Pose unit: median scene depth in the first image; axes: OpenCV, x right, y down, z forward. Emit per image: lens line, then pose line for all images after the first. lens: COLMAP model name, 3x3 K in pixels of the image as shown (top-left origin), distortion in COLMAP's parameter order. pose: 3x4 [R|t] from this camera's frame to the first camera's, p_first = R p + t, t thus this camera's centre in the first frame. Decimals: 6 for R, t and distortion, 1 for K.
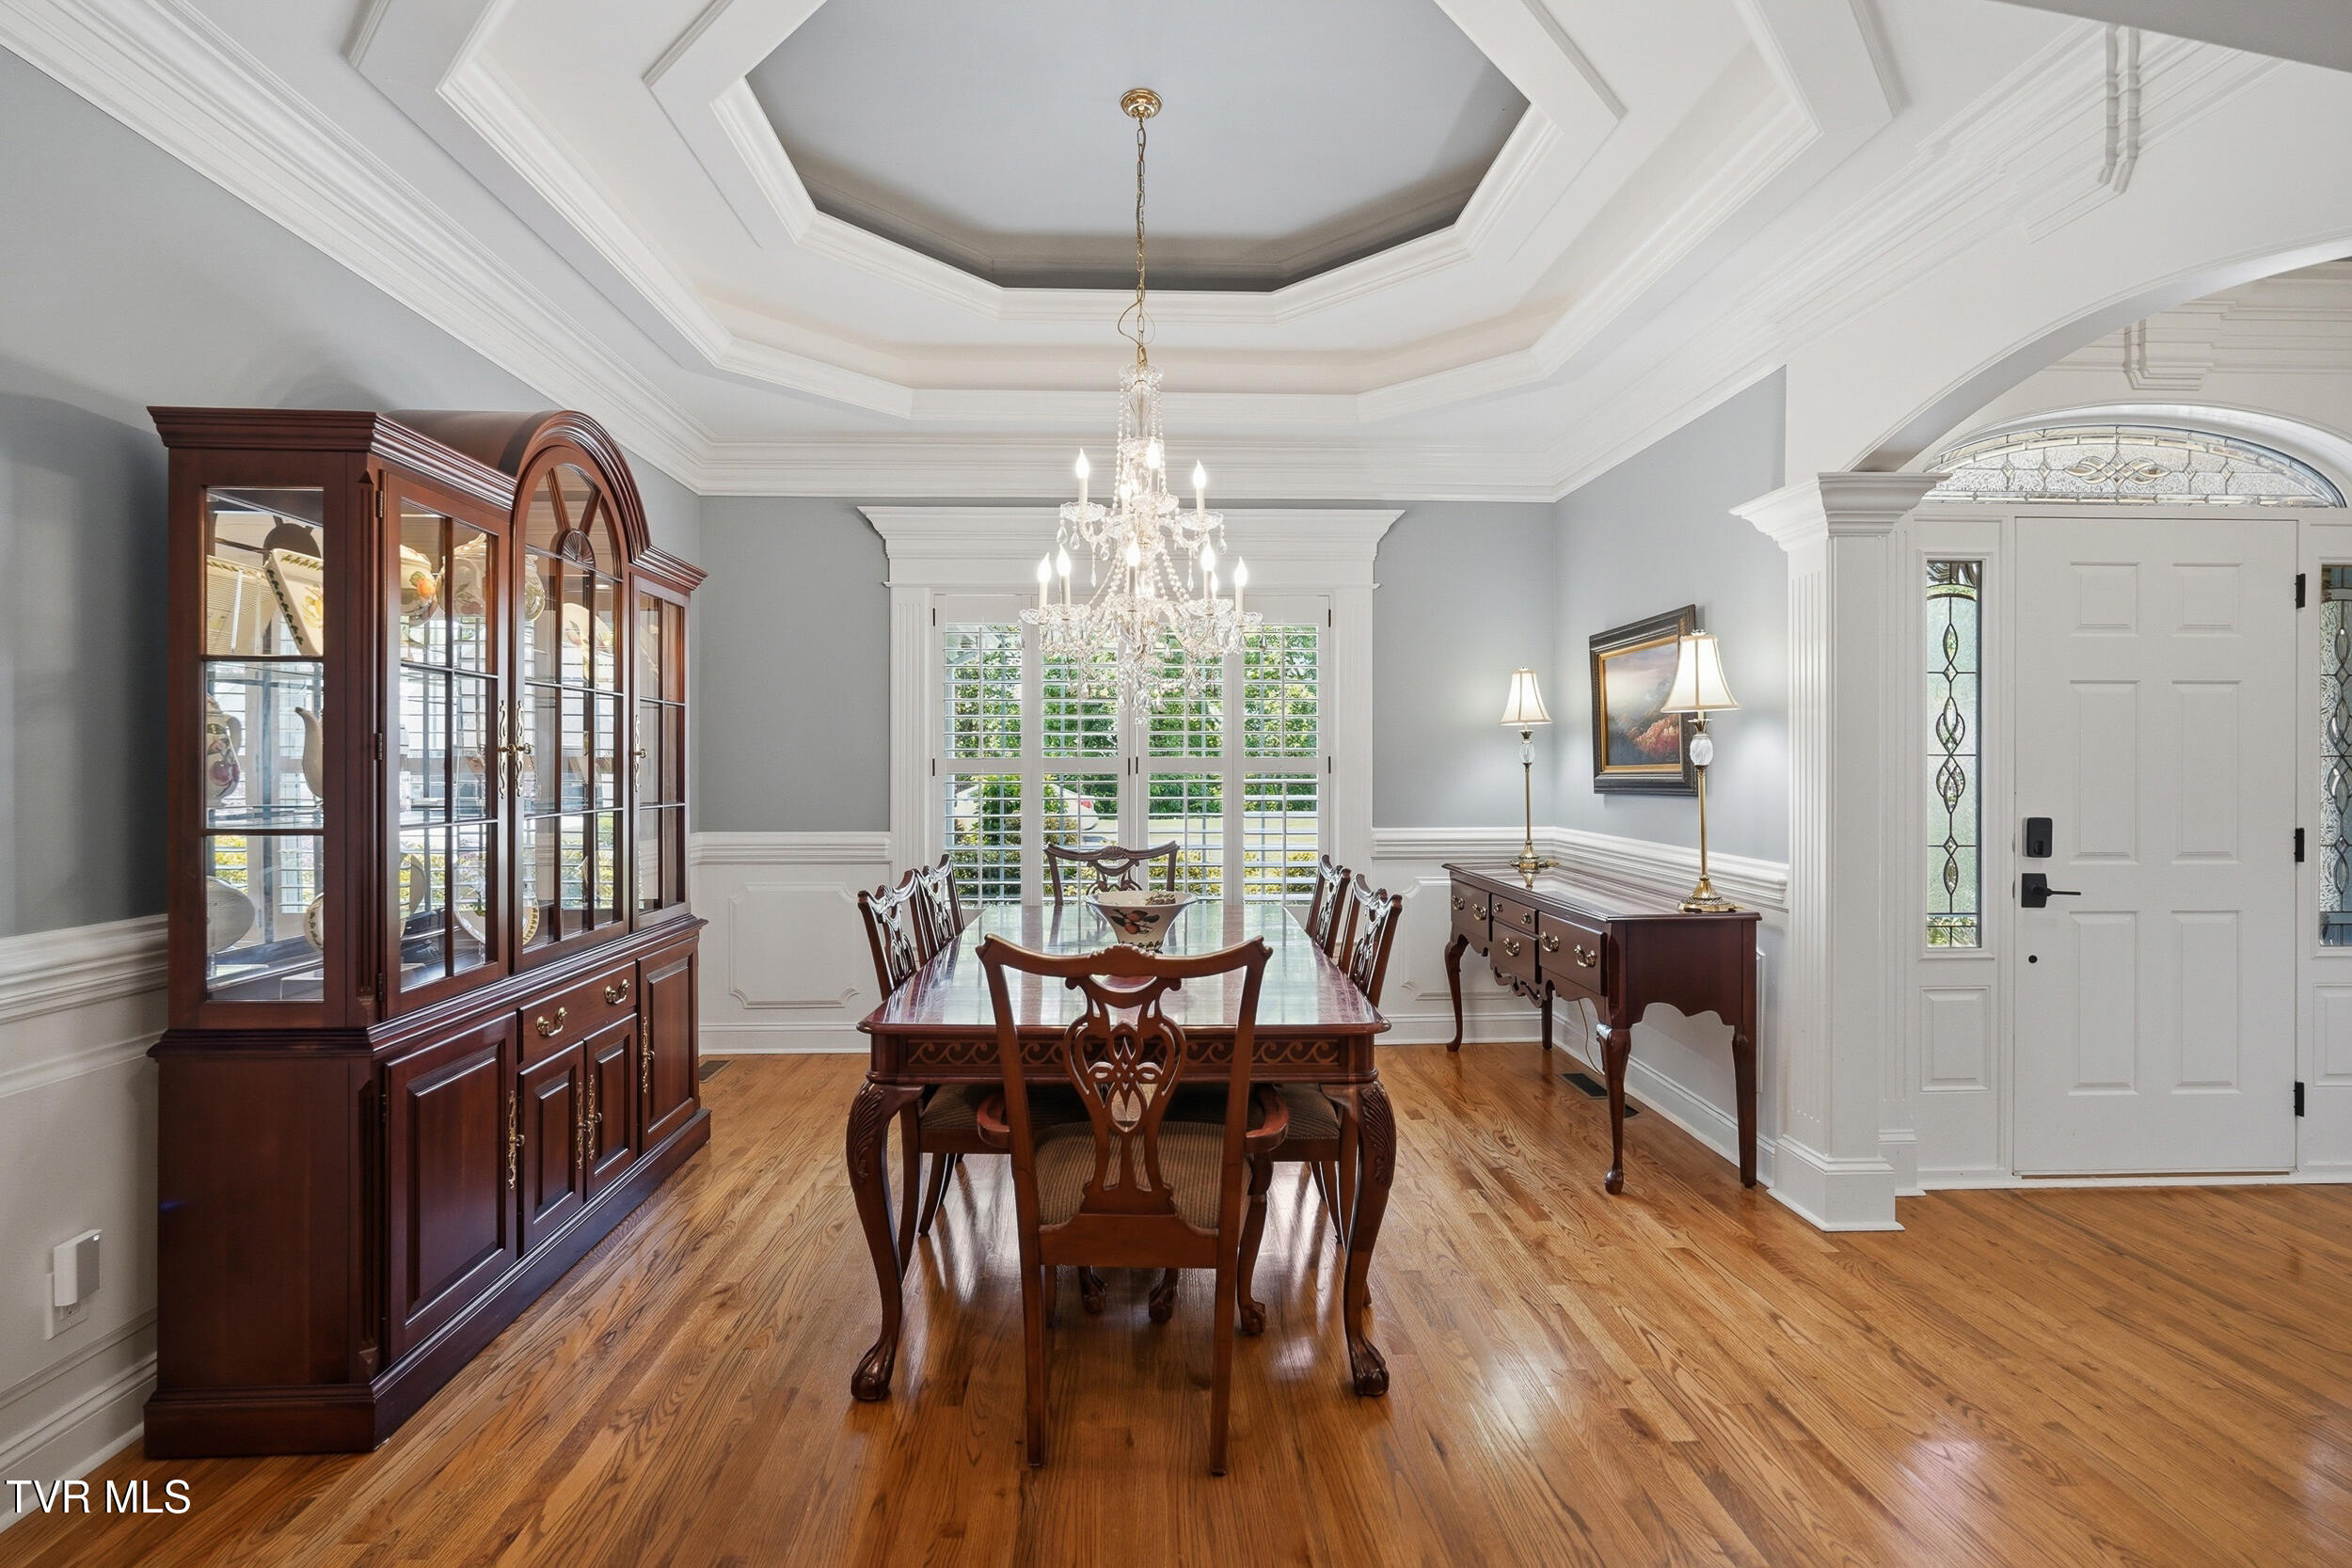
lens RADIAL K [[1048.5, 0, 1165.5], [0, 1048.5, 772.6], [0, 0, 1]] dist [-0.005340, 0.000728]
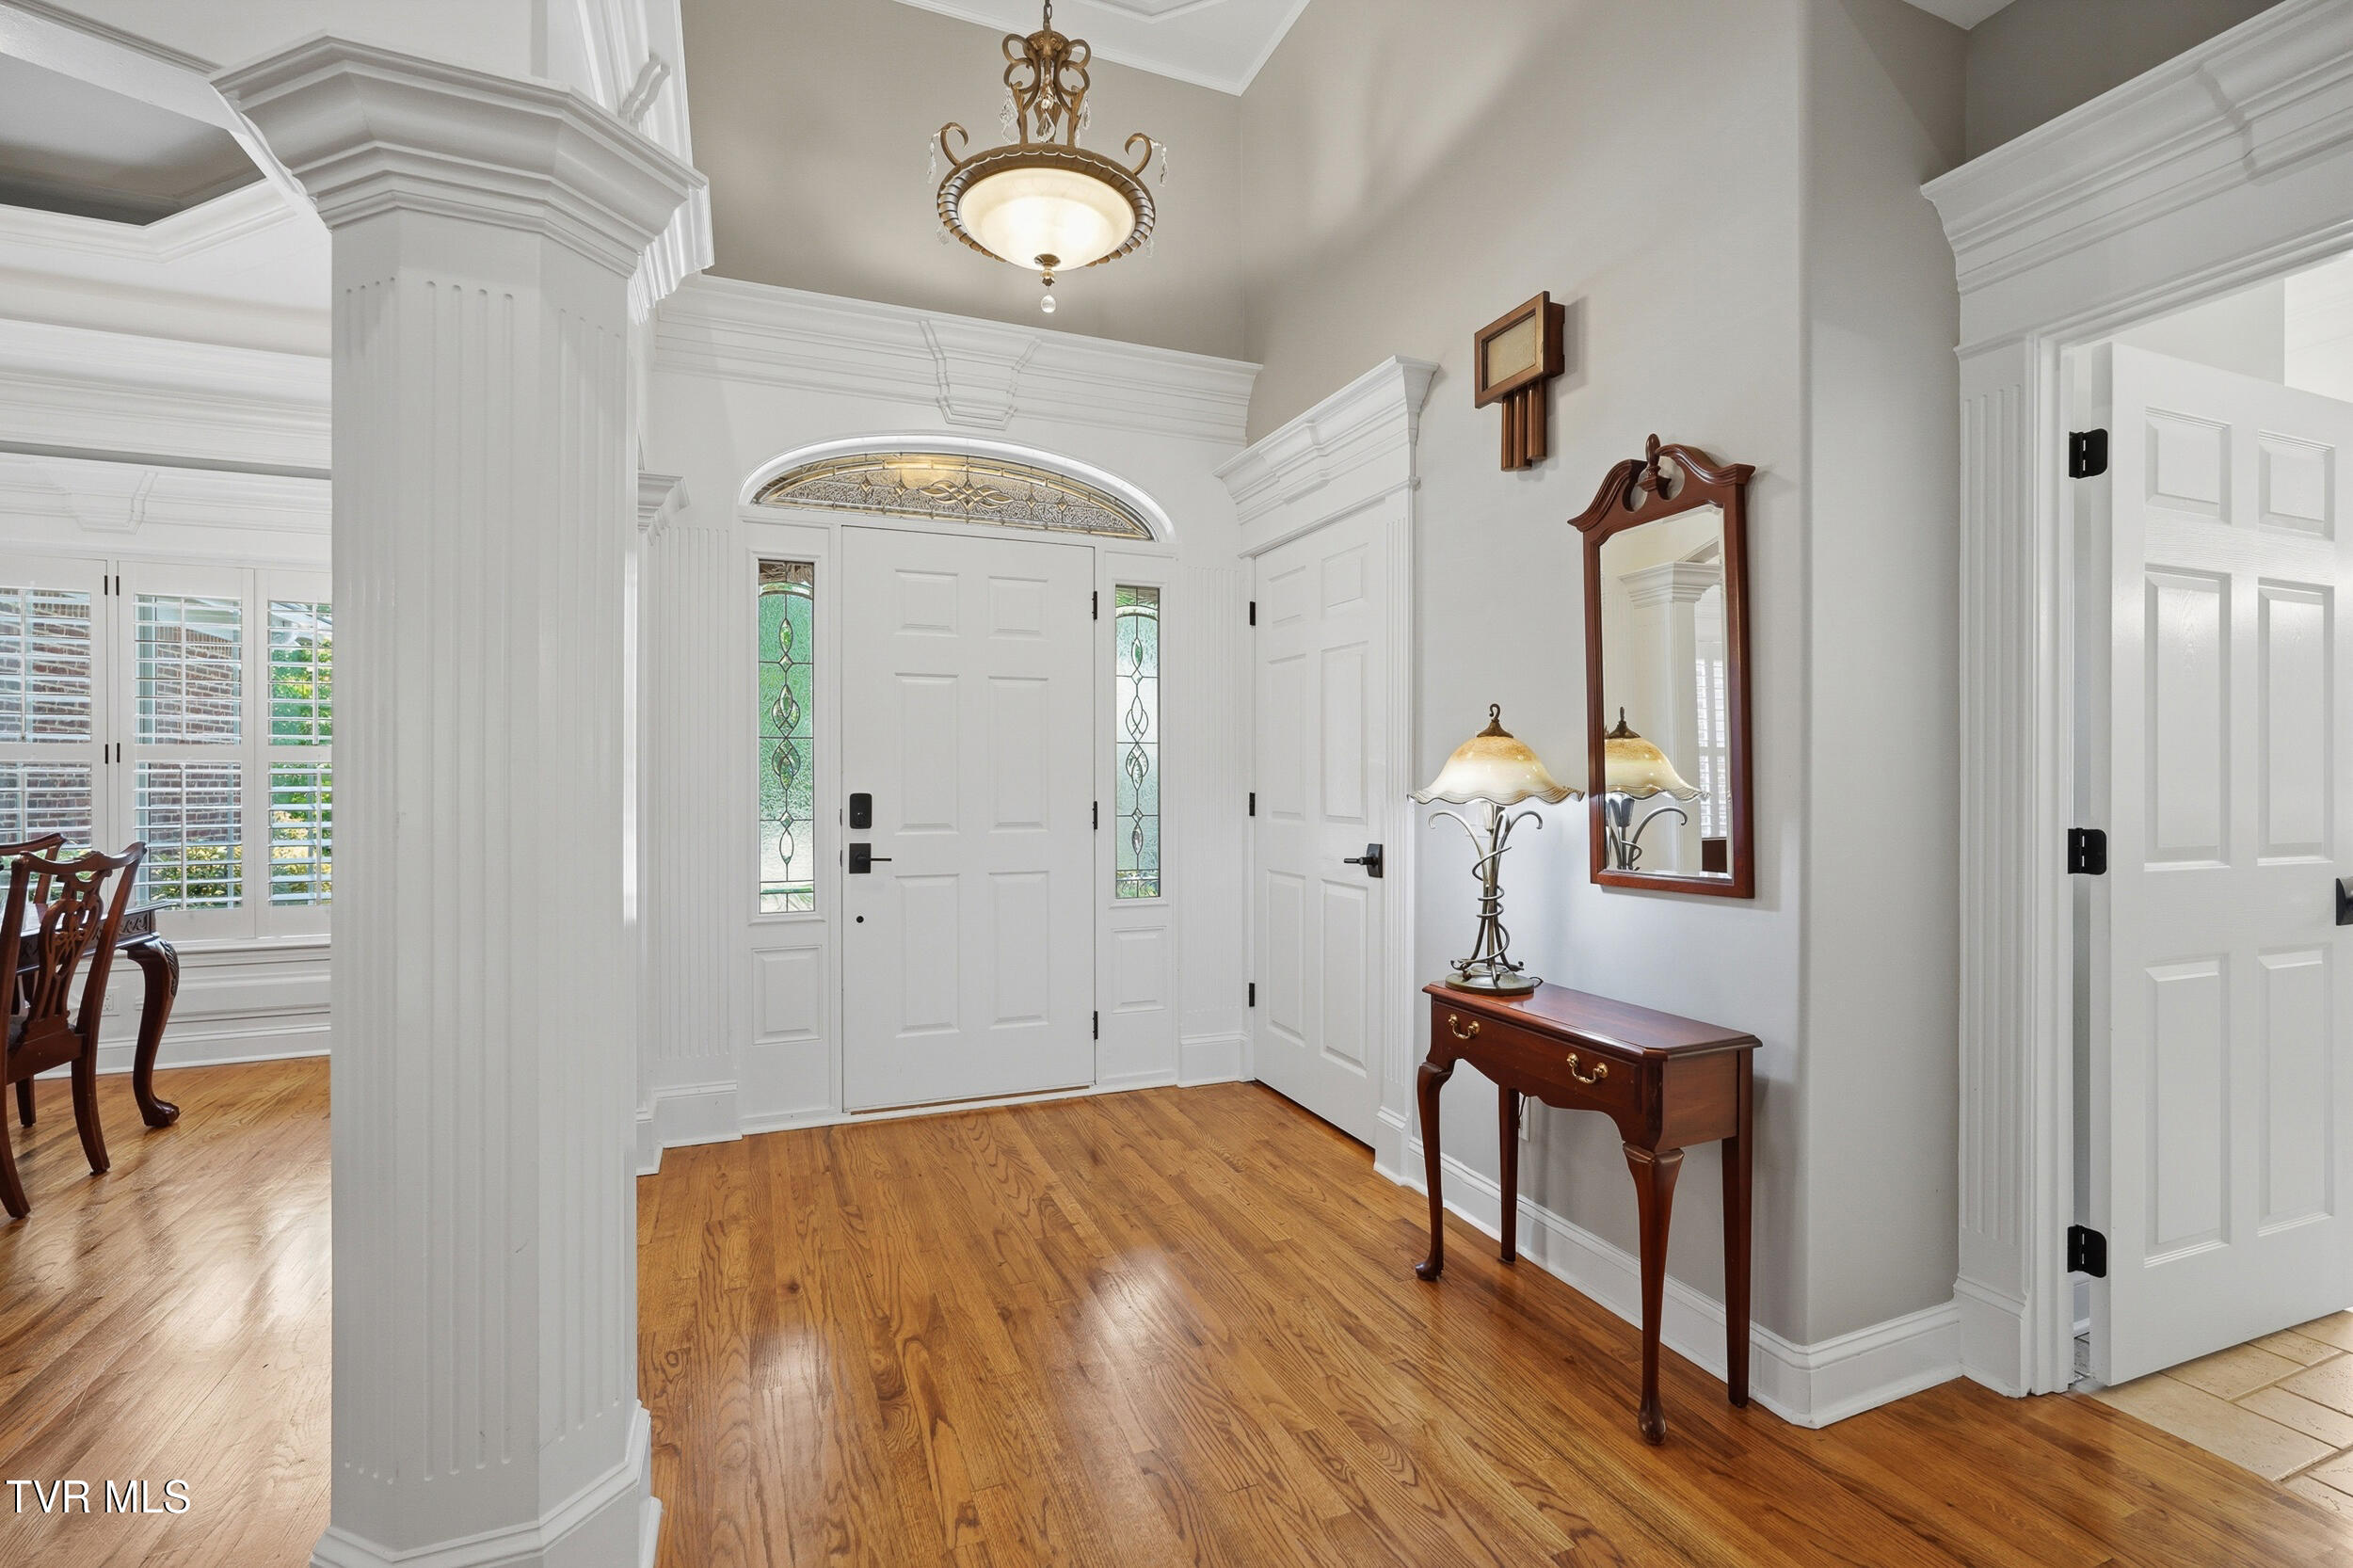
lens RADIAL K [[1049.1, 0, 1169.1], [0, 1049.1, 784.6], [0, 0, 1]] dist [-0.005340, 0.000728]
pose [[0.943196, -0.002044, 0.332230, 0.771426], [0.002612, 0.999996, -0.001263, 0.035803], [-0.332226, 0.002059, 0.943198, -0.177885]]
